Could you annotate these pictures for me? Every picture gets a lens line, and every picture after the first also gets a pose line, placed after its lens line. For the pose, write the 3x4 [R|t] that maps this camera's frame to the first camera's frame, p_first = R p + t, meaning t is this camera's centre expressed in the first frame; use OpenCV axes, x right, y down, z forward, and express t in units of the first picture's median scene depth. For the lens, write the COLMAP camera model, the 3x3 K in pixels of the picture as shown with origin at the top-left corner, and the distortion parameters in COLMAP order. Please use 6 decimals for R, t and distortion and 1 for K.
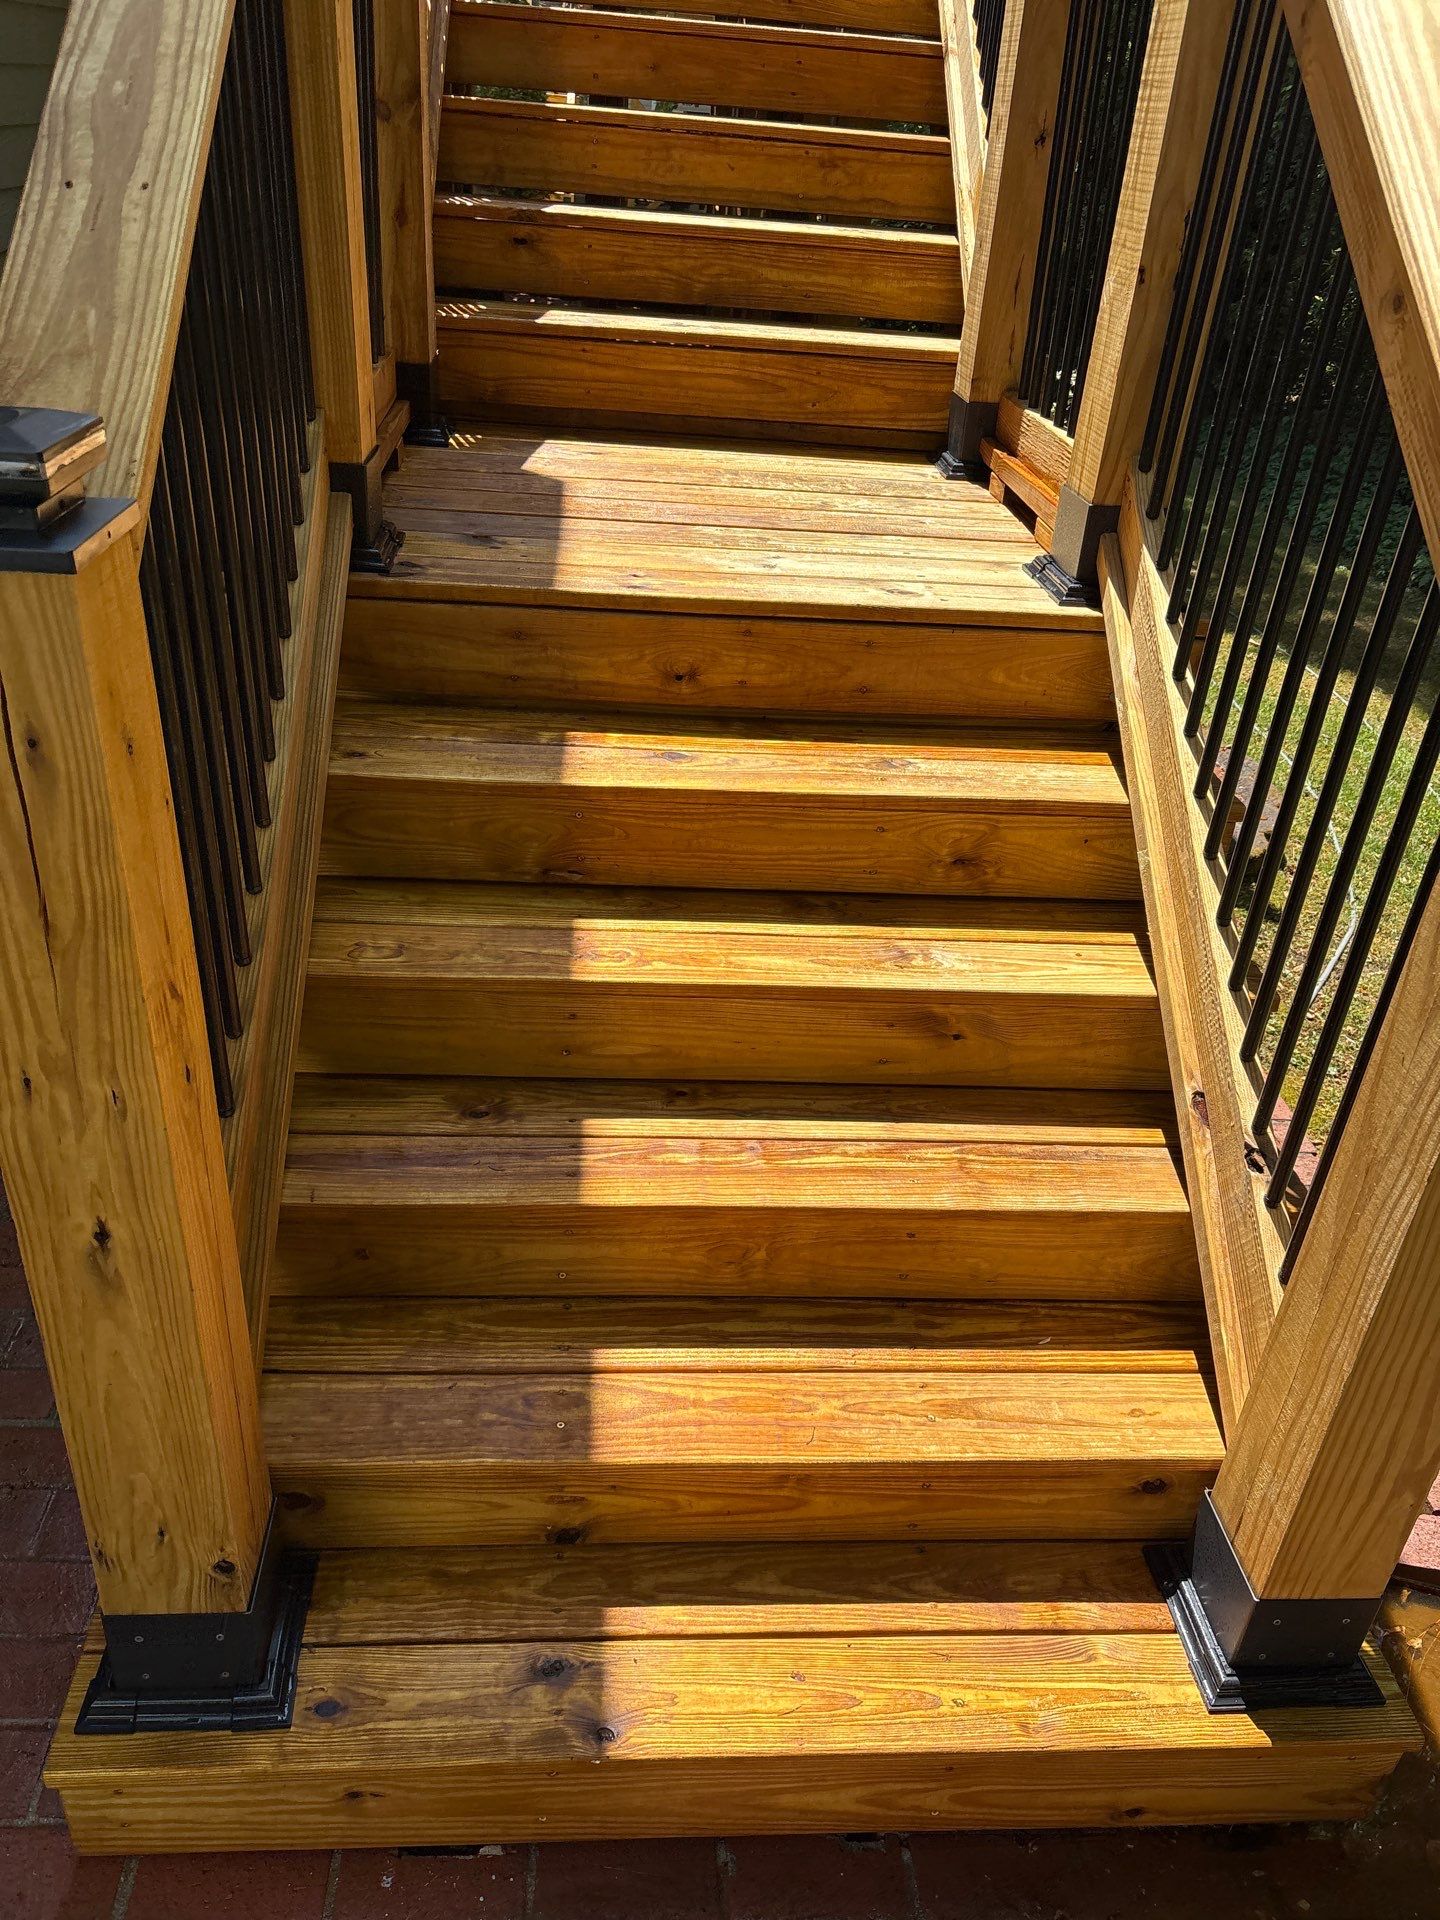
lens RADIAL K [[1438.3, 0, 720.7], [0, 1438.3, 979.1], [0, 0, 1]] dist [0.043247, -0.055390]
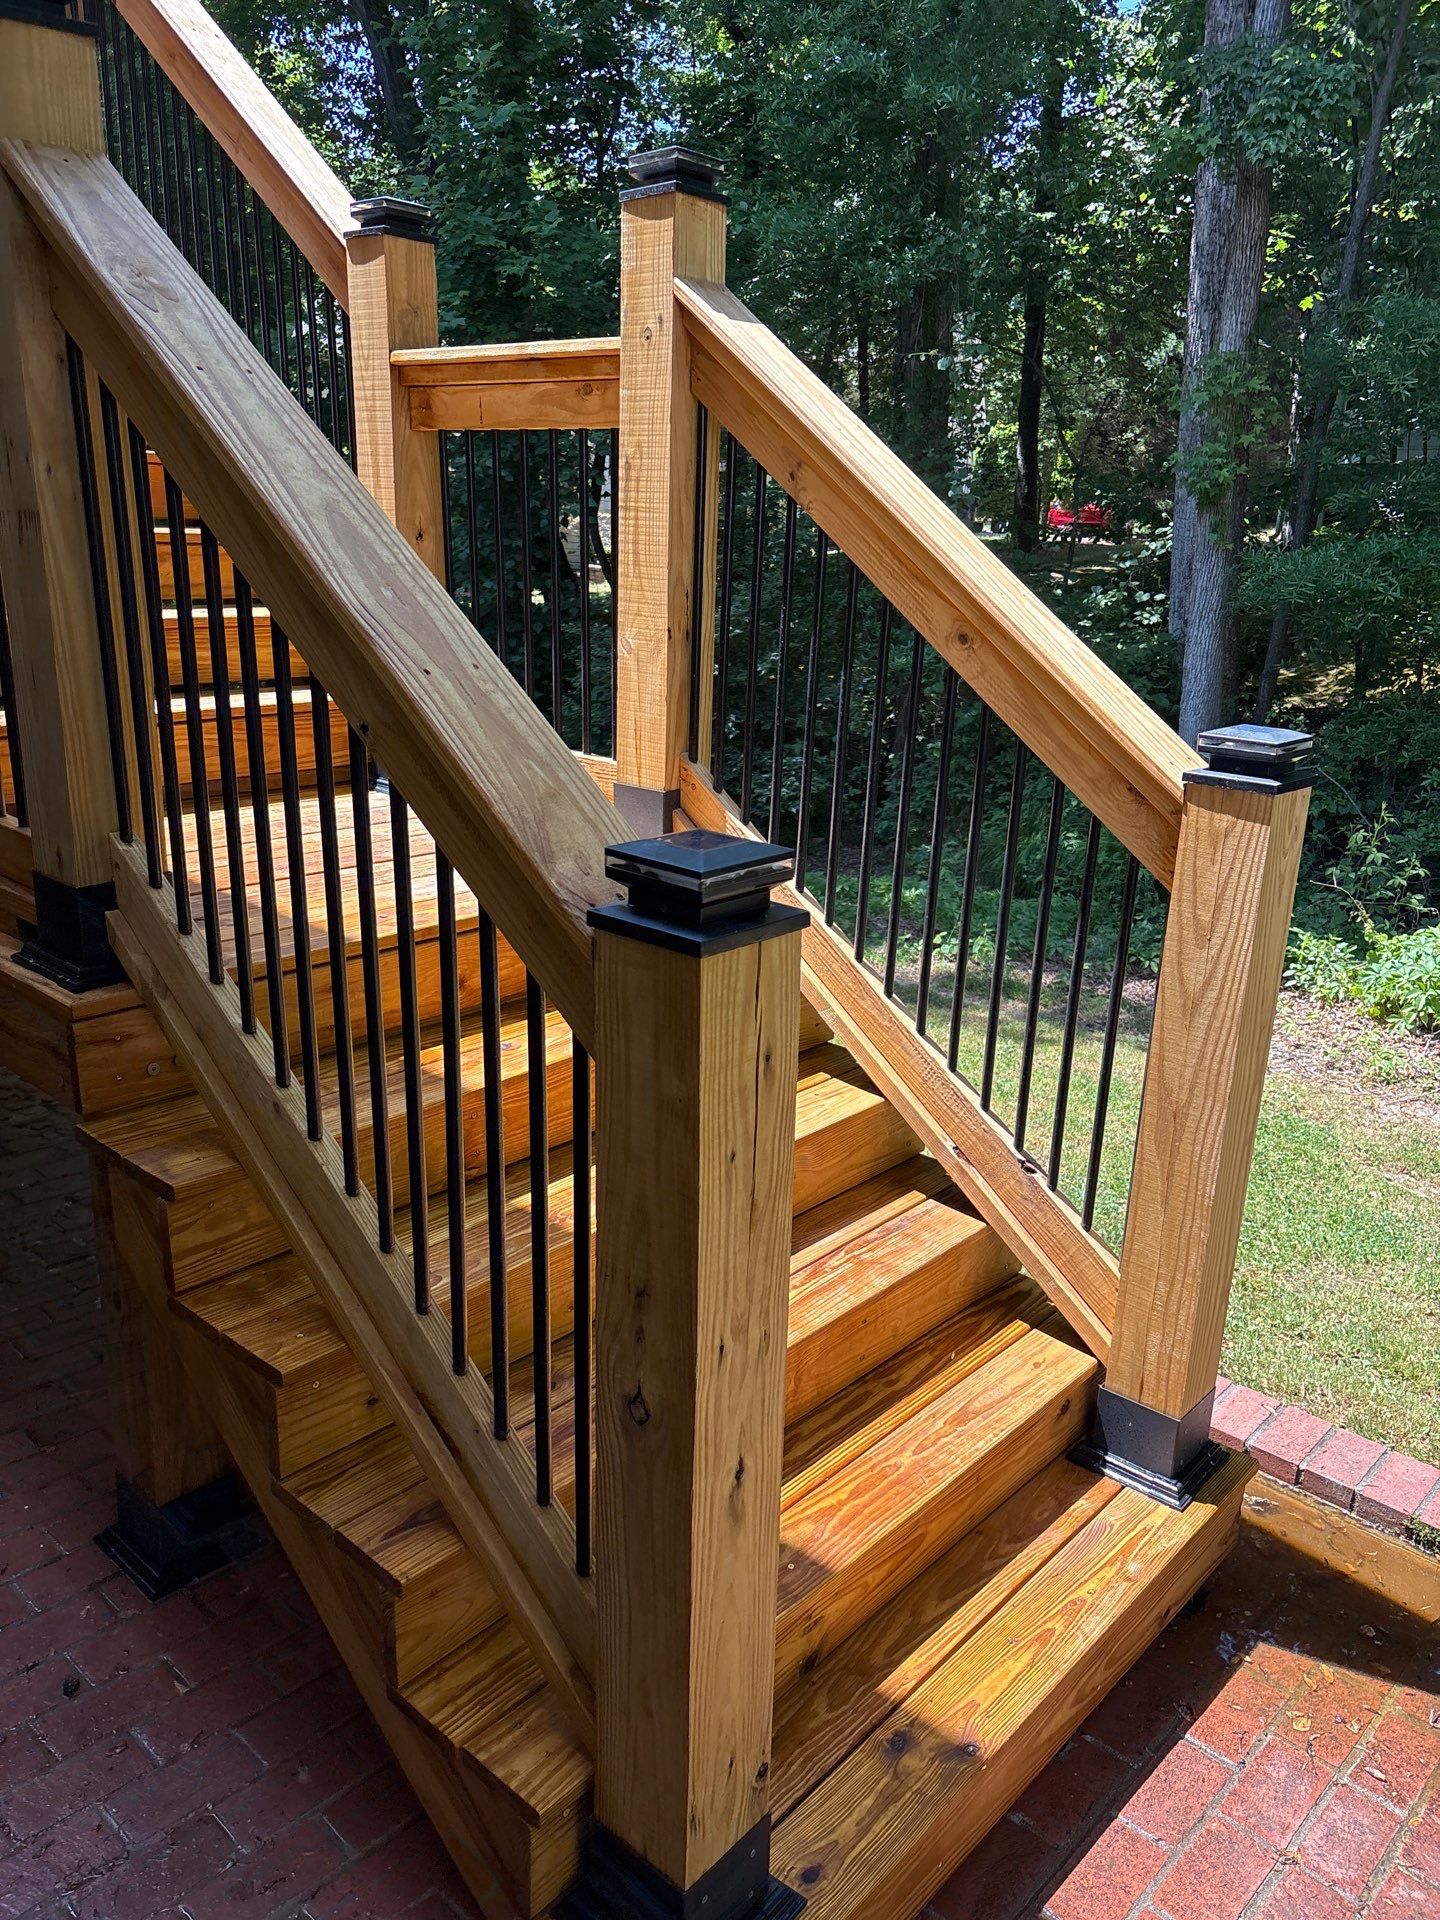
lens RADIAL K [[1438.3, 0, 720.7], [0, 1438.3, 979.1], [0, 0, 1]] dist [0.043247, -0.055390]
pose [[0.721830, -0.258503, 0.641980, -0.762113], [0.370757, 0.927719, -0.043312, -0.107132], [-0.584381, 0.269282, 0.765497, -0.010957]]
